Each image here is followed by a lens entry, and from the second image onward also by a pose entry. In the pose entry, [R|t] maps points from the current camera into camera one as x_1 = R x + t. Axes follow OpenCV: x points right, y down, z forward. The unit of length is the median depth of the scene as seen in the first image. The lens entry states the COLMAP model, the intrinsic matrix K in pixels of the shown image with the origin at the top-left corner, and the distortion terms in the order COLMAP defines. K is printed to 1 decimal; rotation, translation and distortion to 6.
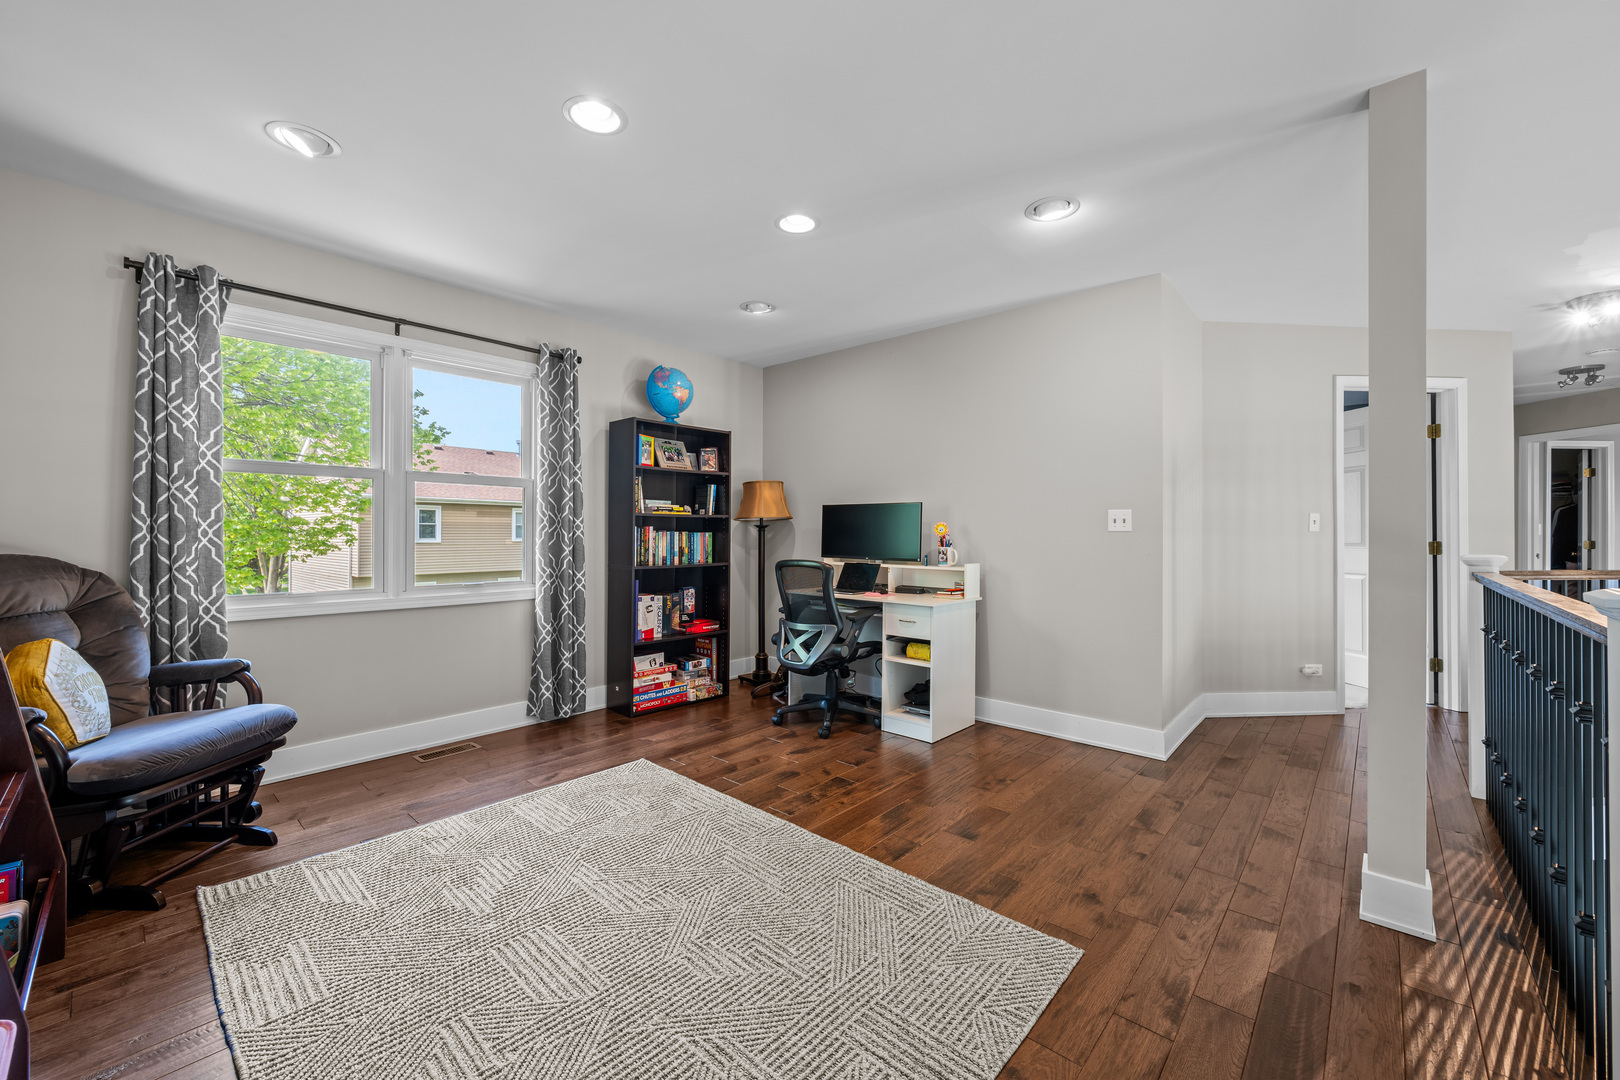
lens RADIAL K [[631.8, 0, 814.9], [0, 631.8, 536.4], [0, 0, 1]] dist [-0.005751, 0.000912]
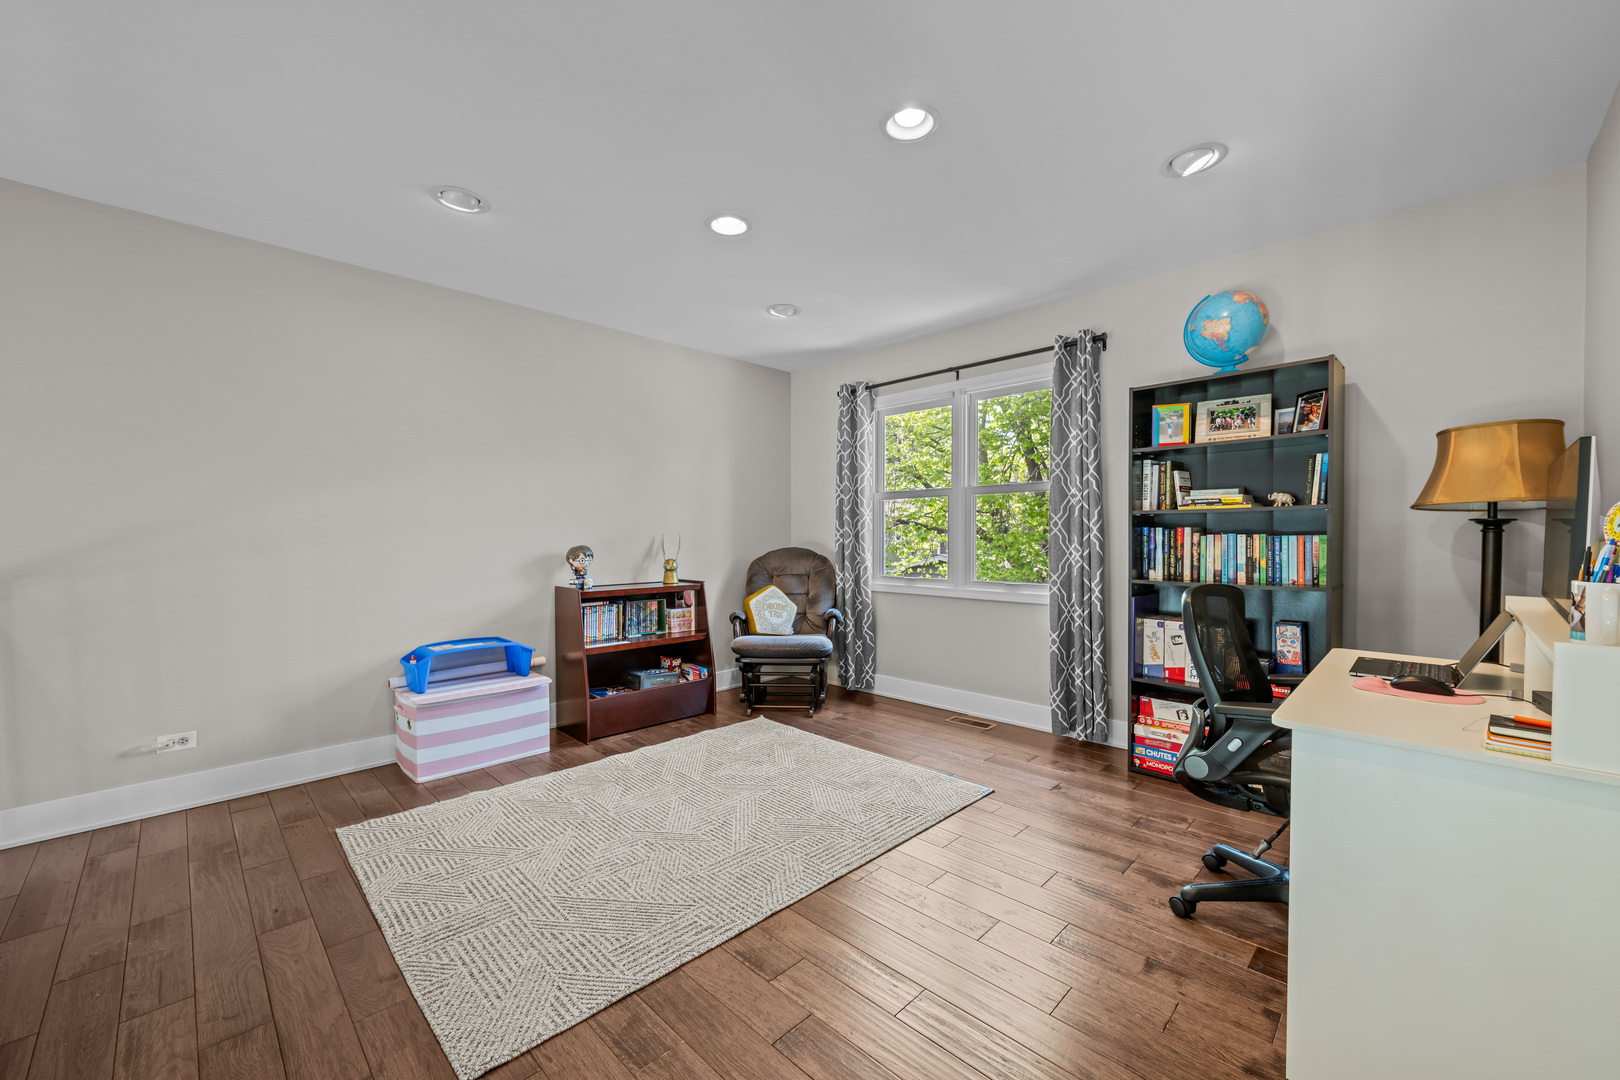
lens RADIAL K [[631.8, 0, 812.1], [0, 631.8, 543.6], [0, 0, 1]] dist [-0.005751, 0.000912]
pose [[-0.045561, 0.011634, -0.998894, 0.476367], [-0.002516, 0.999928, 0.011761, -0.004536], [0.998958, 0.003049, -0.045528, 0.595313]]
